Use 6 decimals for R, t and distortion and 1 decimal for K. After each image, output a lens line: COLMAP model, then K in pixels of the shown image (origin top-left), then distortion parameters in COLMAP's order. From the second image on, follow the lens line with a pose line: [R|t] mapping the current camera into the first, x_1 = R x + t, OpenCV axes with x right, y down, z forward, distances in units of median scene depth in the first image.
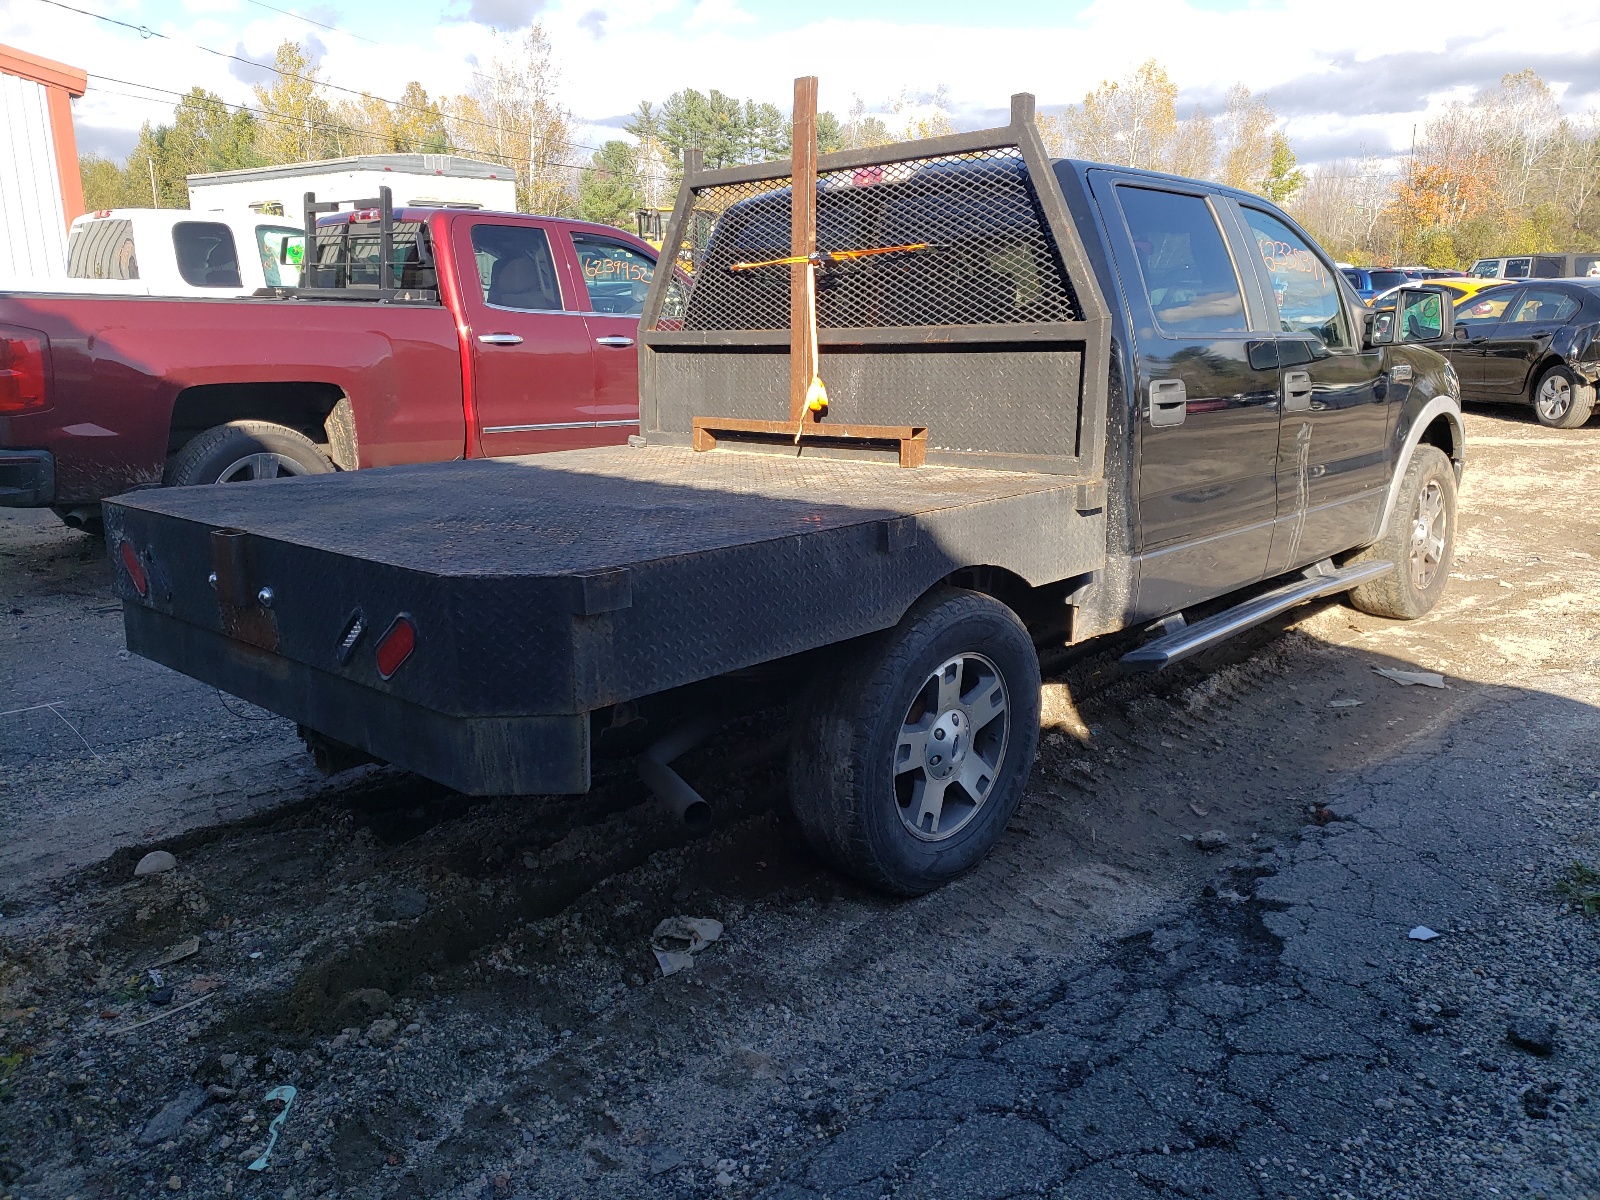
lens RADIAL K [[1214.9, 0, 800.0], [0, 1214.9, 600.0], [0, 0, 1]] dist [0.187959, -0.321721]
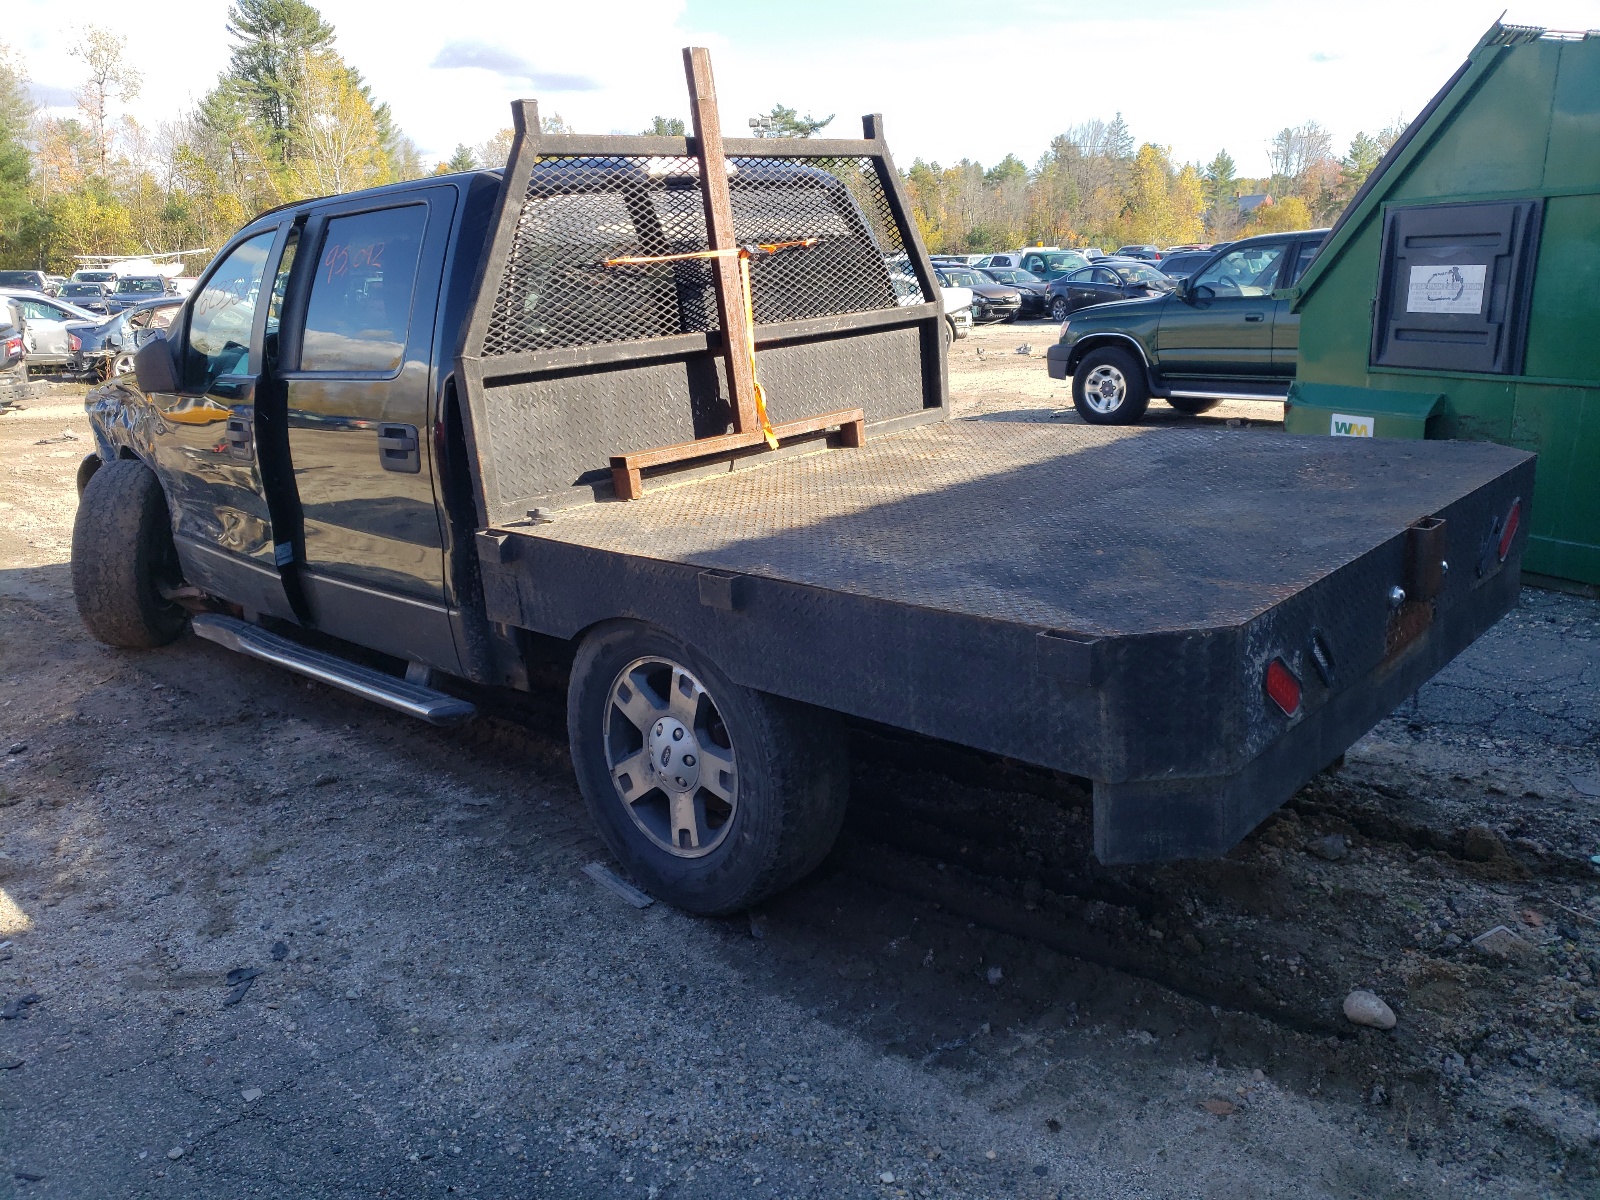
lens RADIAL K [[1214.9, 0, 800.0], [0, 1214.9, 600.0], [0, 0, 1]] dist [0.187959, -0.321721]
pose [[-0.017290, -0.255080, 0.966765, -0.910654], [0.282569, 0.926247, 0.249443, -0.240281], [-0.959091, 0.277491, 0.056064, 0.927322]]
